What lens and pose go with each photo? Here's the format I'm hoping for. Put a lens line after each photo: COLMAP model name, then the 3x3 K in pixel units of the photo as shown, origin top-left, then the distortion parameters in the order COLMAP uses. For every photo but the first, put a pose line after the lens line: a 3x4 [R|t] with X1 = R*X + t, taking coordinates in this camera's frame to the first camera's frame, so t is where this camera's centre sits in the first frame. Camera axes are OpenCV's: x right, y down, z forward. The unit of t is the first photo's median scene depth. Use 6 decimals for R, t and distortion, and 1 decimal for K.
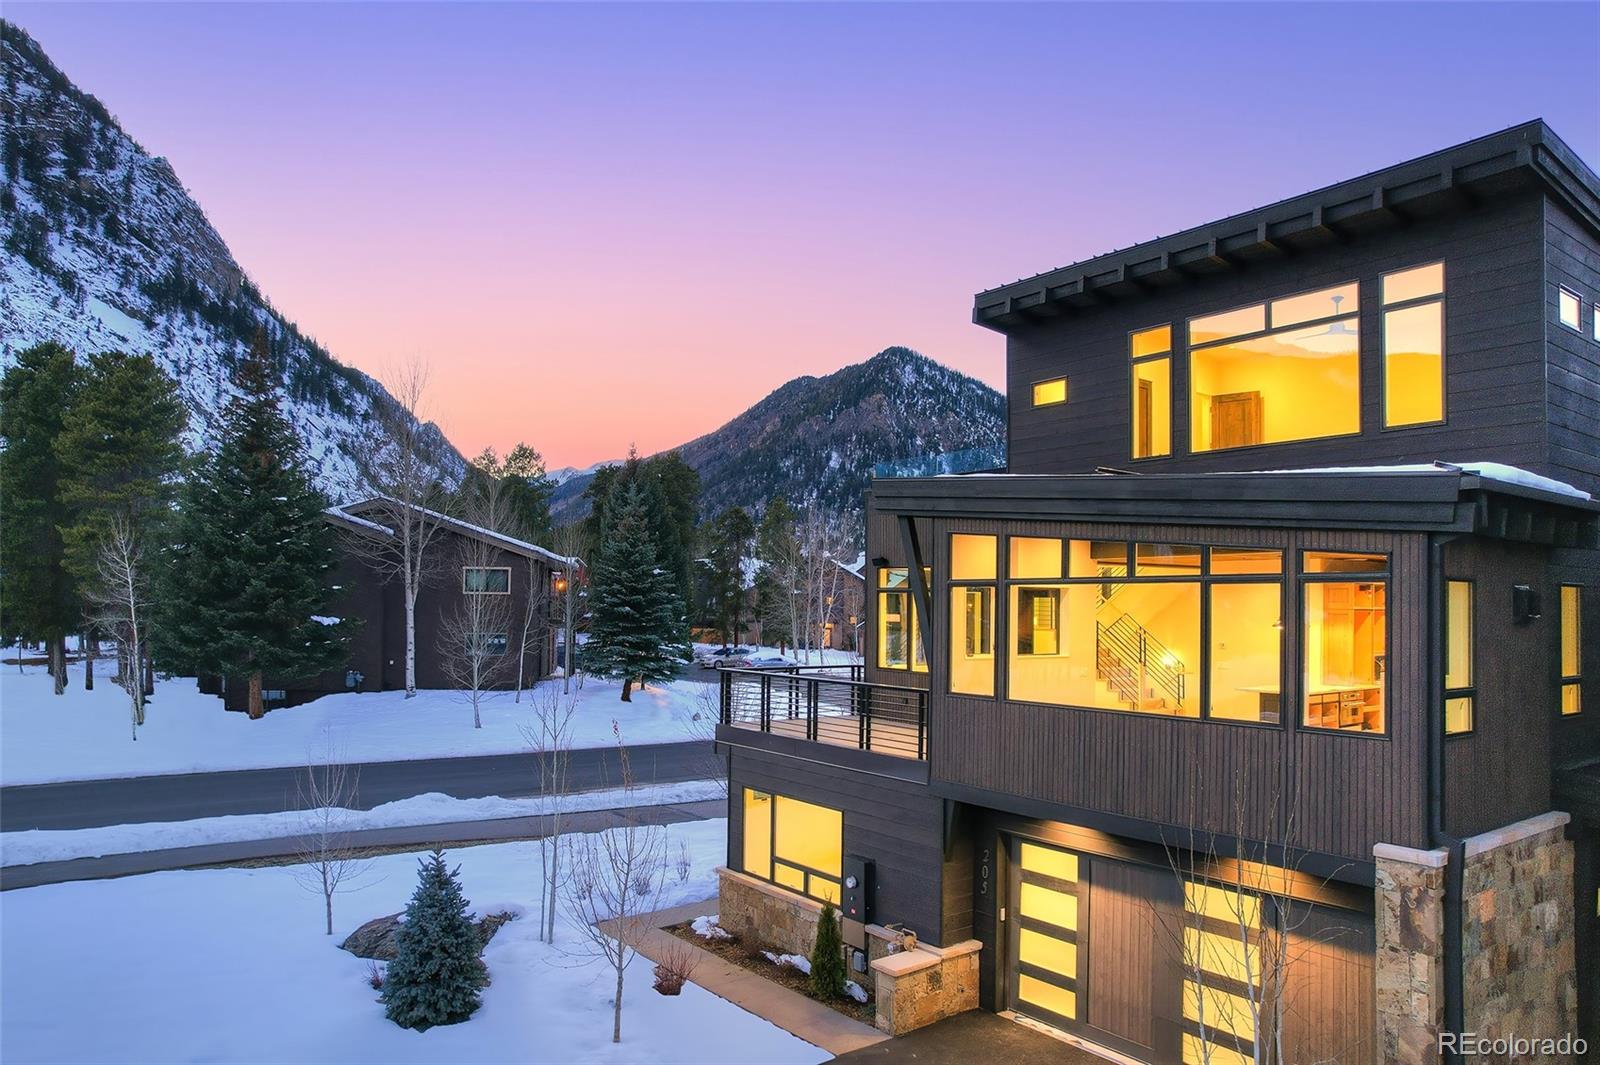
lens RADIAL K [[1020.6, 0, 799.4], [0, 1020.6, 594.4], [0, 0, 1]] dist [-0.062562, 0.030494]
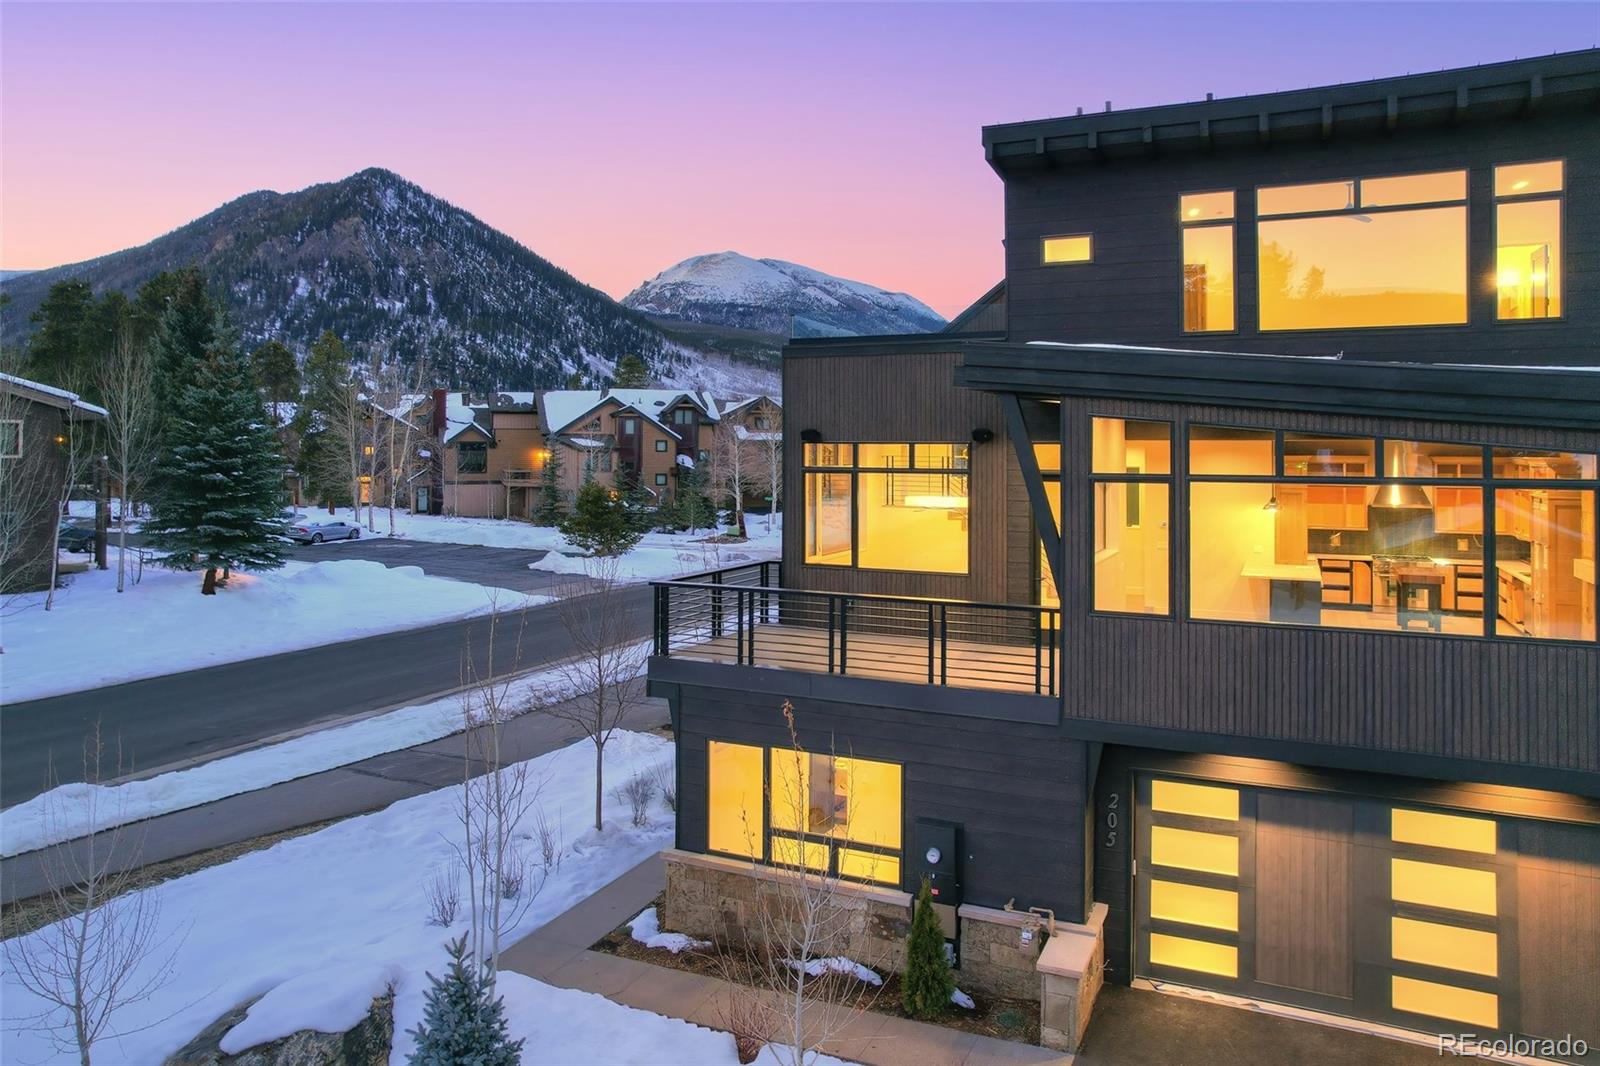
lens RADIAL K [[1040.1, 0, 776.0], [0, 1040.1, 431.2], [0, 0, 1]] dist [-0.066102, 0.050448]
pose [[0.888958, -0.002291, 0.457983, -0.398224], [0.003962, 0.999989, -0.002688, -0.041729], [-0.457971, 0.004204, 0.888957, 0.324402]]
